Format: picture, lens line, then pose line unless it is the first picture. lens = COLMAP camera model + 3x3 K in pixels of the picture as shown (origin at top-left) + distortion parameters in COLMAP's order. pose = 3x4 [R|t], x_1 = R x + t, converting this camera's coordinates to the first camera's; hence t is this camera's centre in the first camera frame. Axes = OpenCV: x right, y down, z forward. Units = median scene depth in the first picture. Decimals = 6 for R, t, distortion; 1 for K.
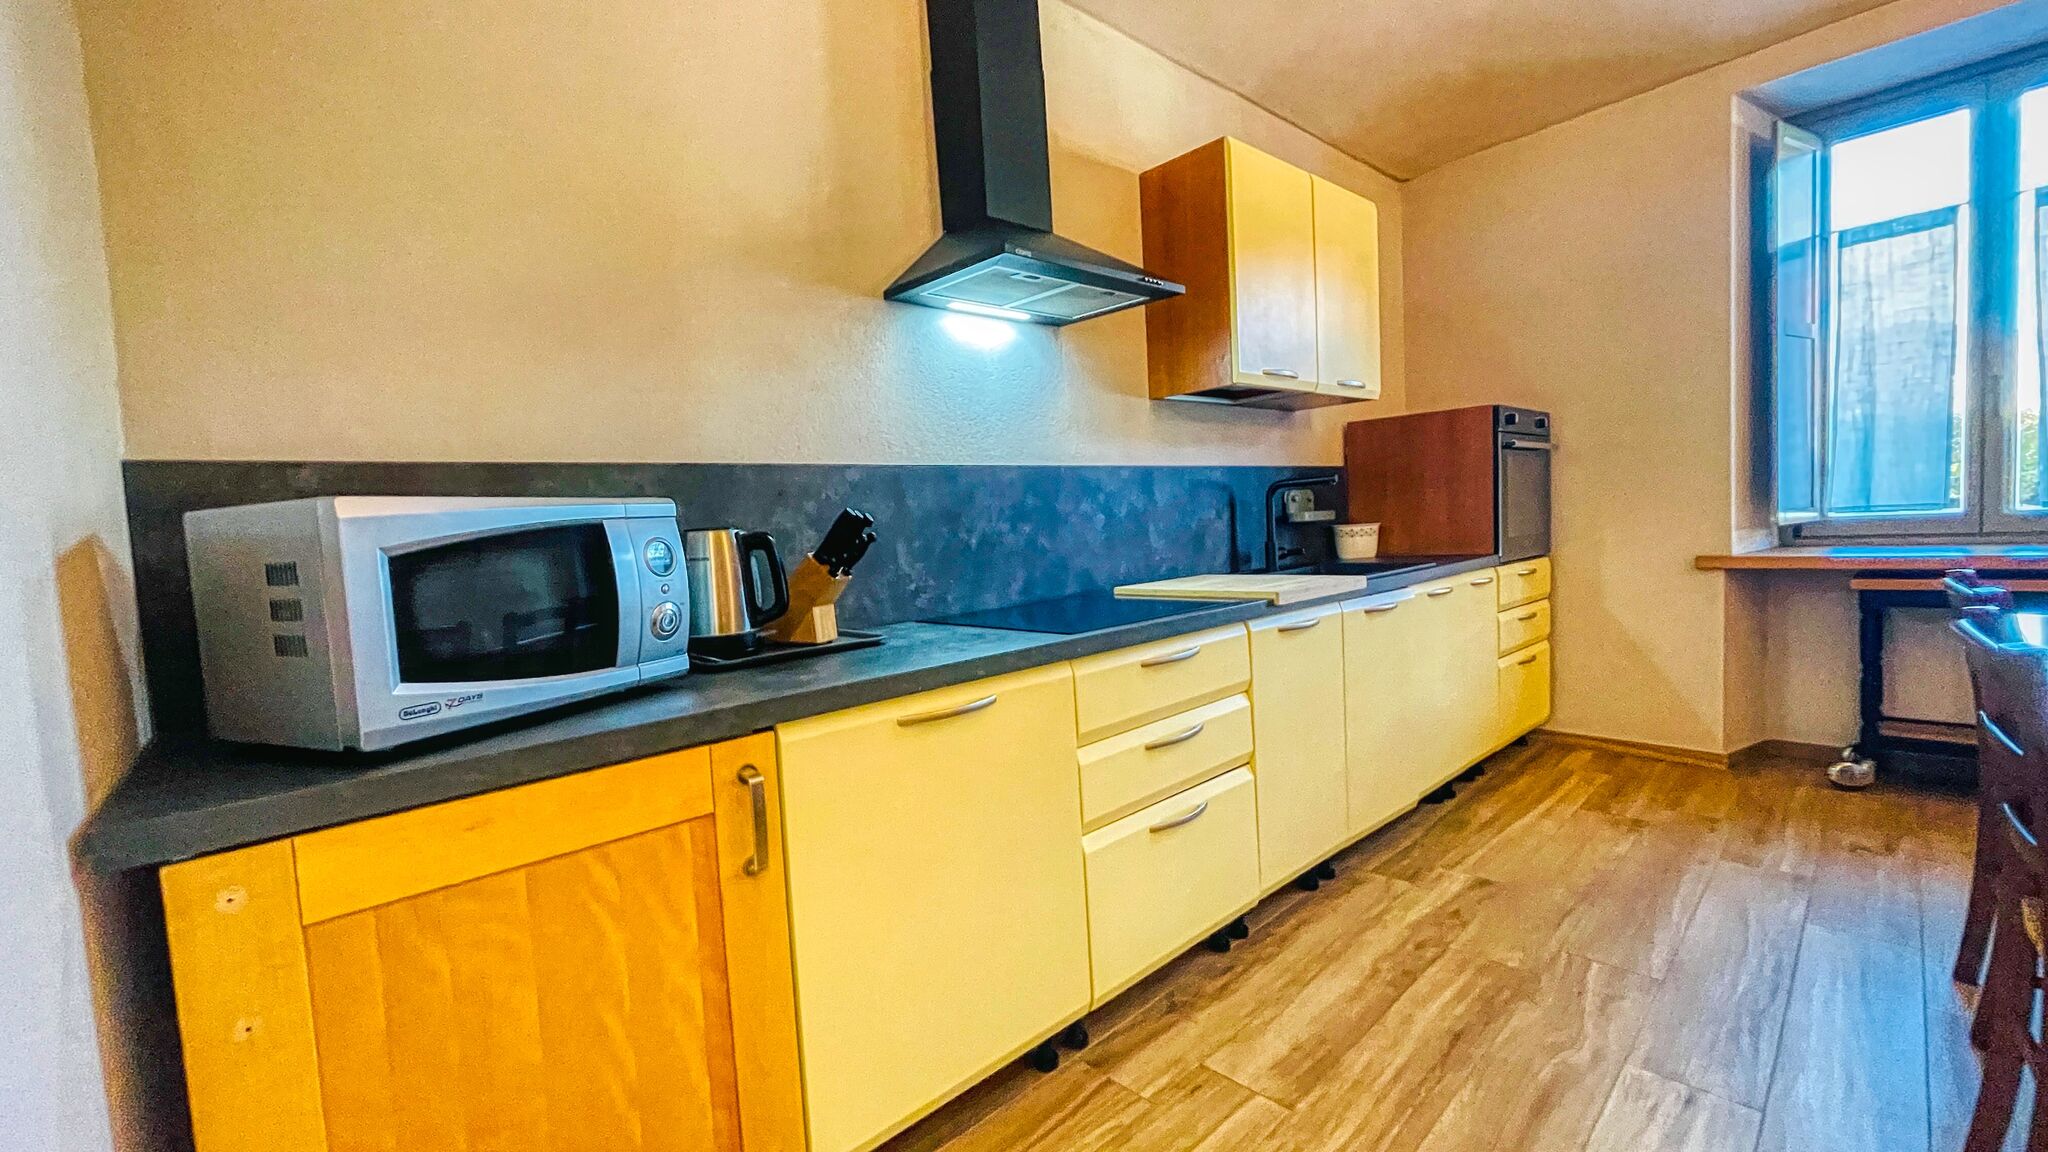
lens RADIAL K [[827.9, 0, 1017.8], [0, 827.9, 575.2], [0, 0, 1]] dist [0.002555, -0.000276]
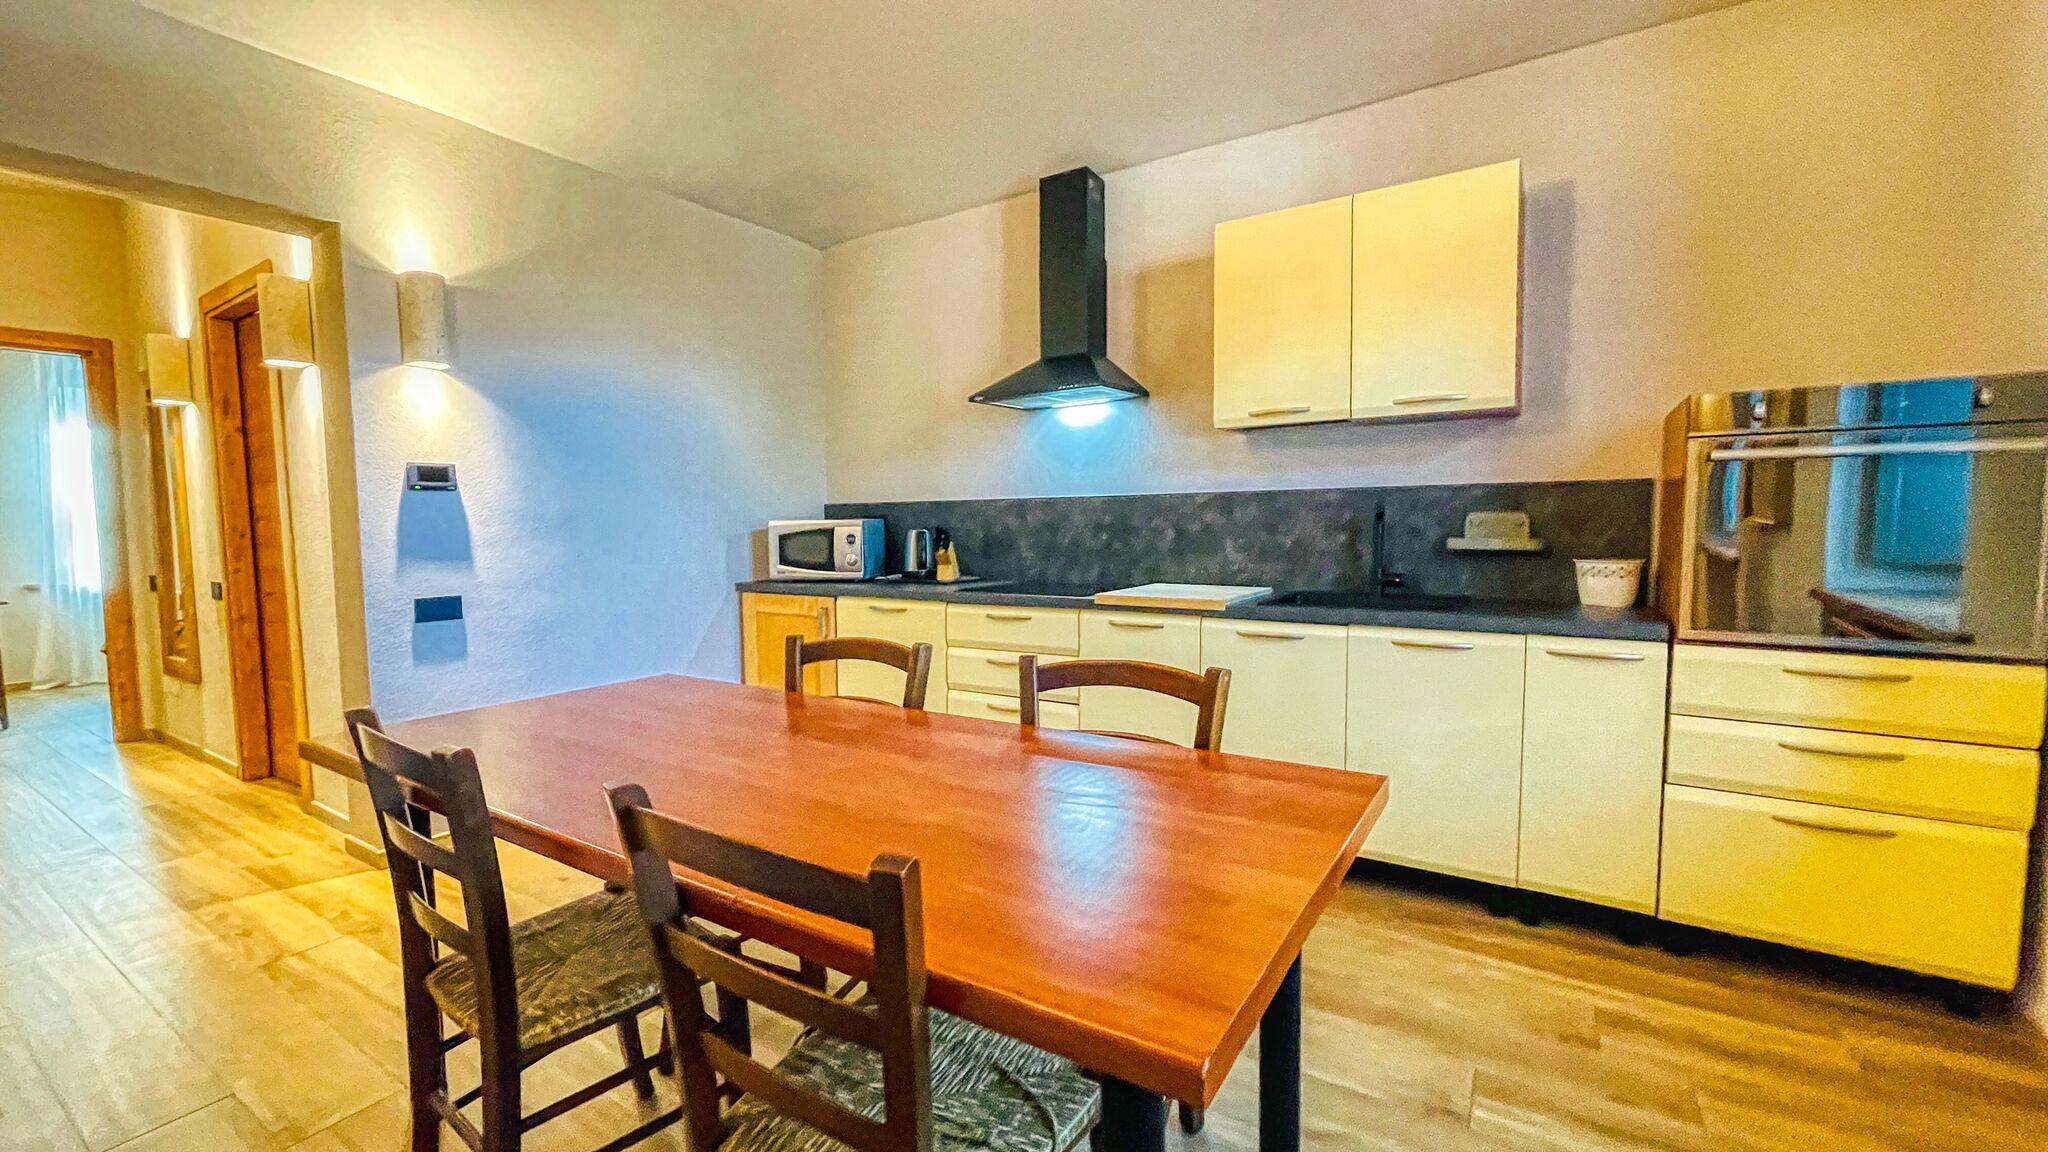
lens RADIAL K [[827.9, 0, 1017.8], [0, 827.9, 575.2], [0, 0, 1]] dist [0.002555, -0.000276]
pose [[0.244786, 0.116555, -0.962546, 1.236935], [-0.062803, 0.992569, 0.104219, -0.114457], [0.967541, 0.034939, 0.250287, 0.381907]]
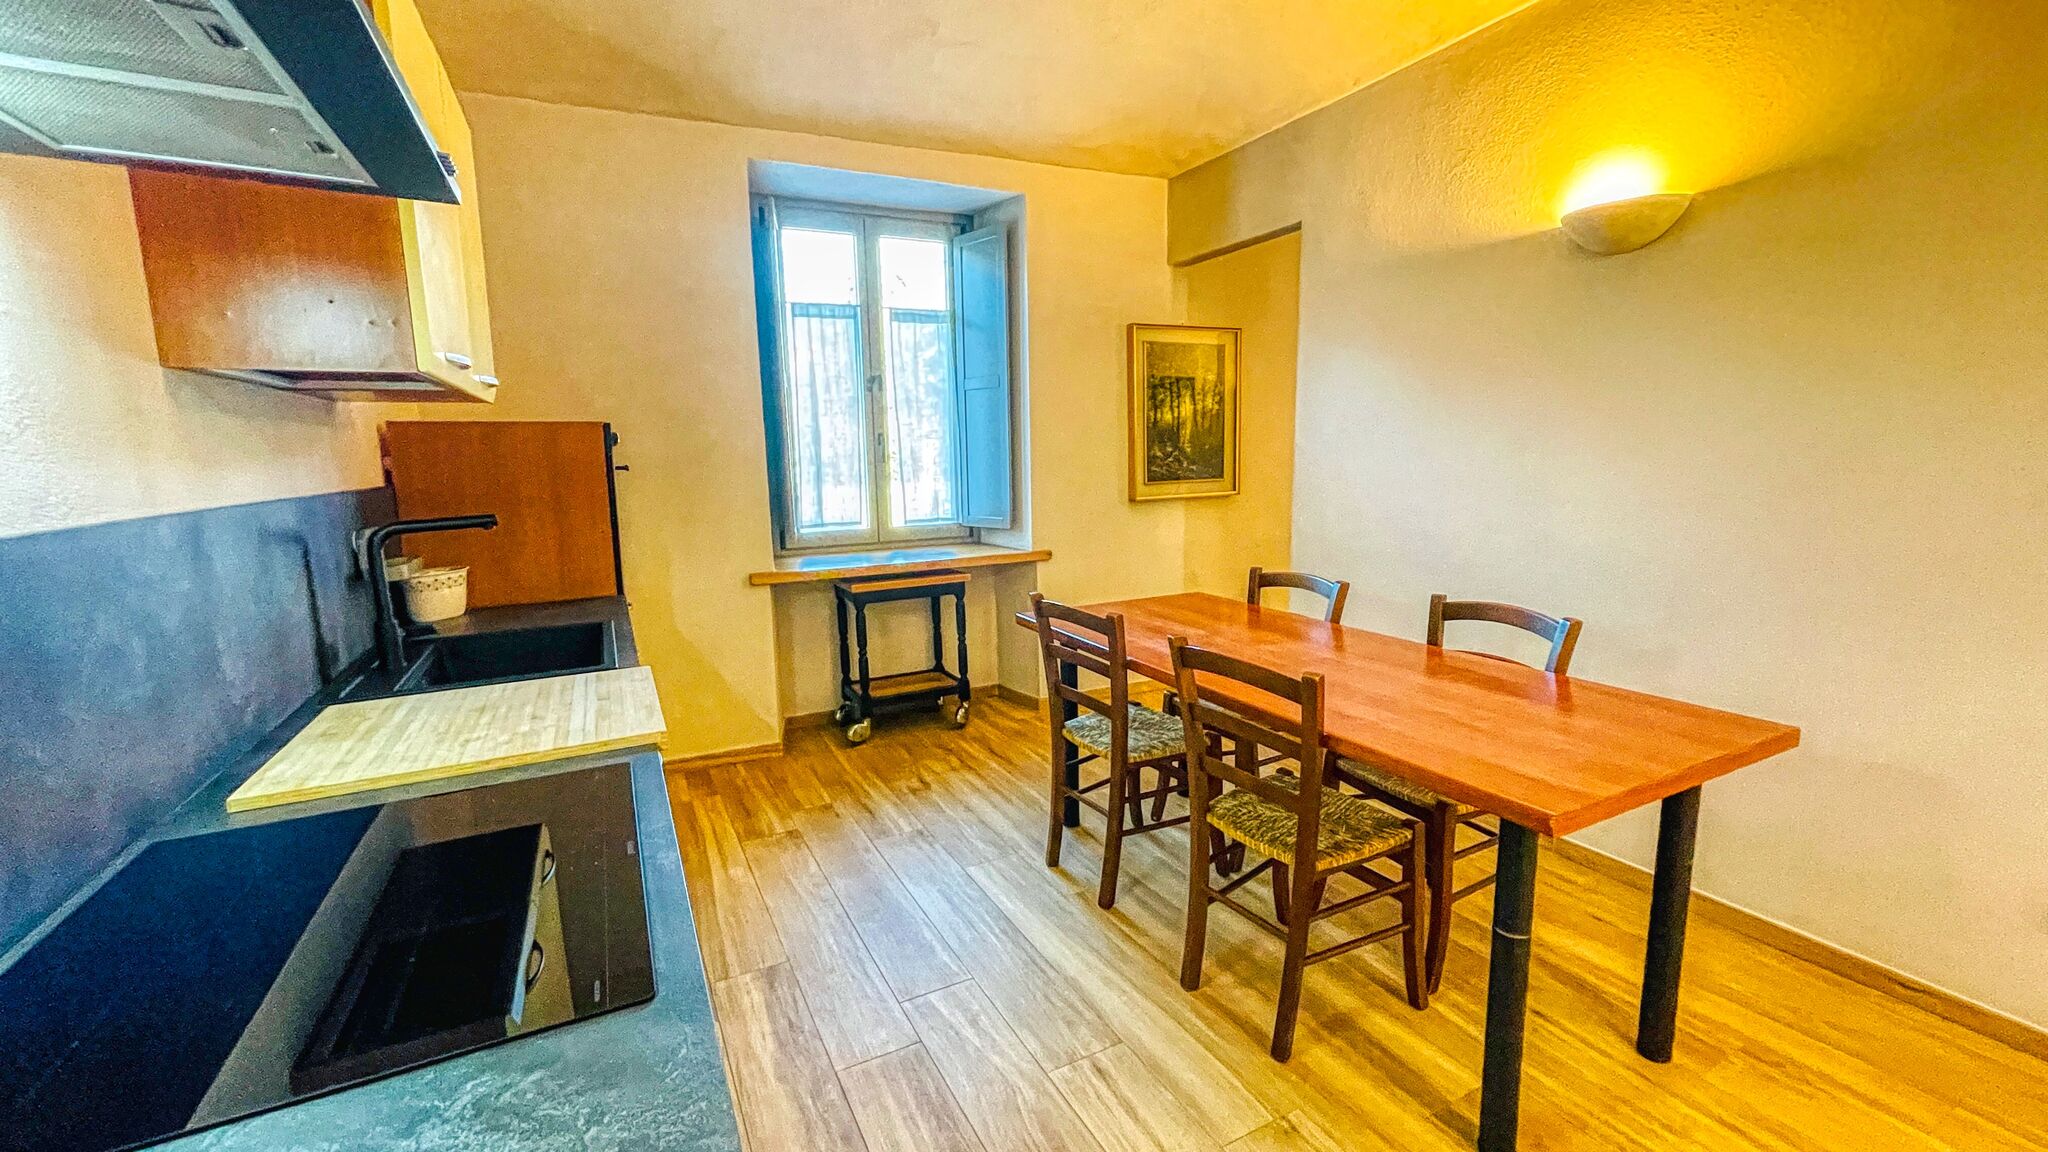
lens RADIAL K [[827.9, 0, 1017.8], [0, 827.9, 575.2], [0, 0, 1]] dist [0.002555, -0.000276]
pose [[0.266190, -0.095639, 0.959164, -0.167772], [0.069328, 0.994388, 0.079911, -0.099852], [-0.961424, 0.045226, 0.271327, 0.419908]]
